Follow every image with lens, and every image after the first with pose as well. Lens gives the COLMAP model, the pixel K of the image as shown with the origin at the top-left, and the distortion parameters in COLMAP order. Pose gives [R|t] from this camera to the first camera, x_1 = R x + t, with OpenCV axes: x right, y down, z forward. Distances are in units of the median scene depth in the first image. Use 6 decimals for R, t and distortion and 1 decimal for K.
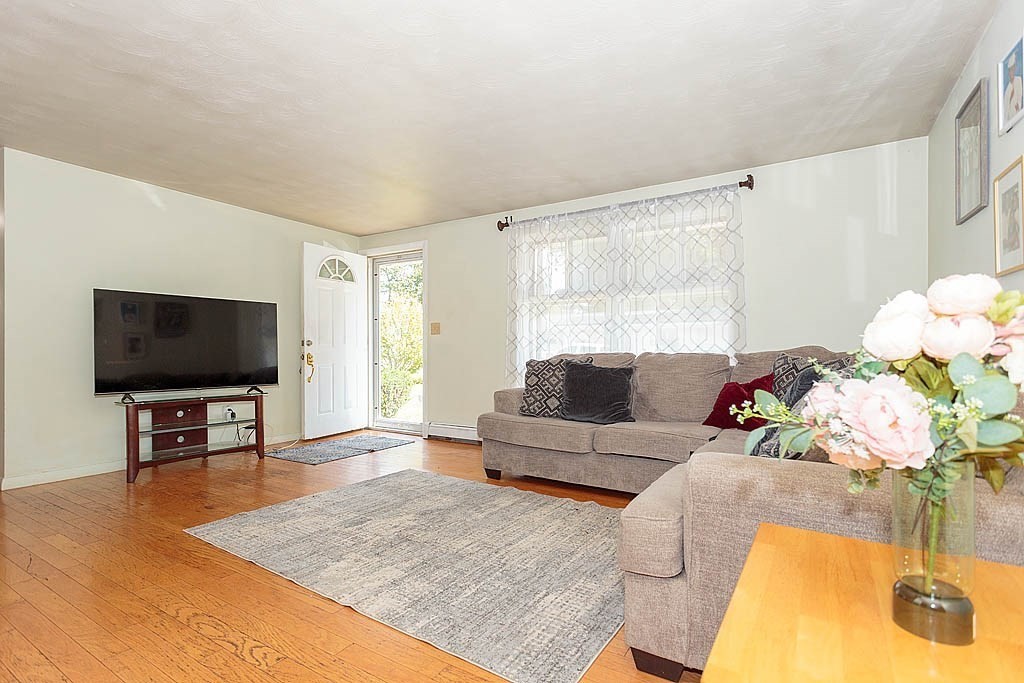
lens RADIAL K [[489.0, 0, 519.2], [0, 489.0, 359.1], [0, 0, 1]] dist [0.000063, -0.000008]
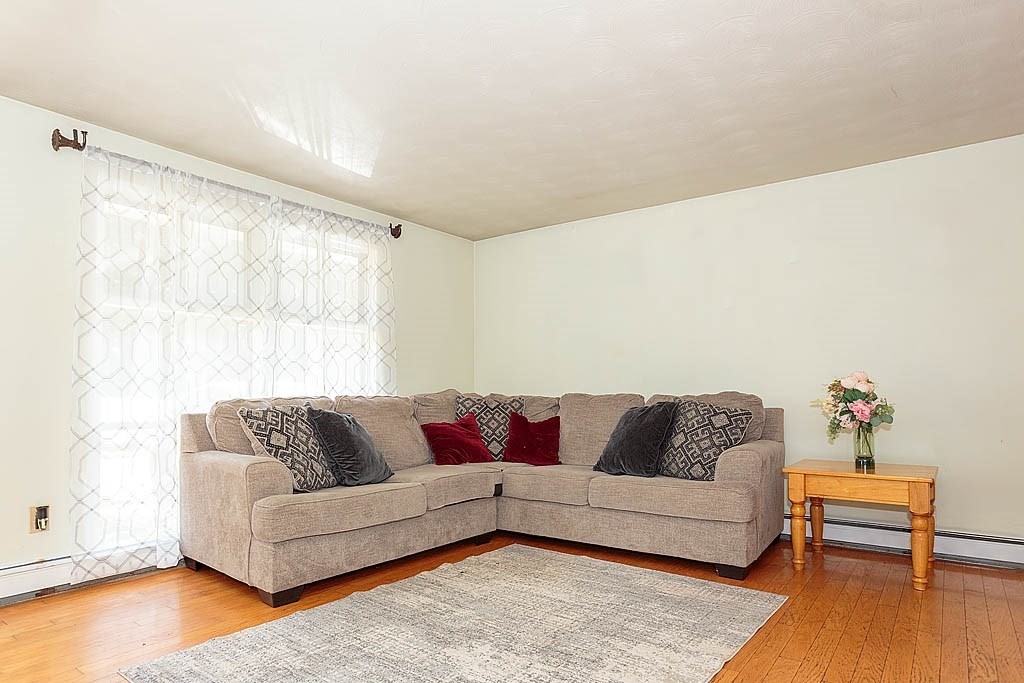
lens RADIAL K [[600.1, 0, 510.8], [0, 600.1, 384.7], [0, 0, 1]] dist [-0.034250, -0.000873]
pose [[0.080169, 0.018457, 0.996610, -1.003637], [0.020743, 0.999581, -0.020180, -0.006325], [-0.996565, 0.022290, 0.079753, 0.863829]]
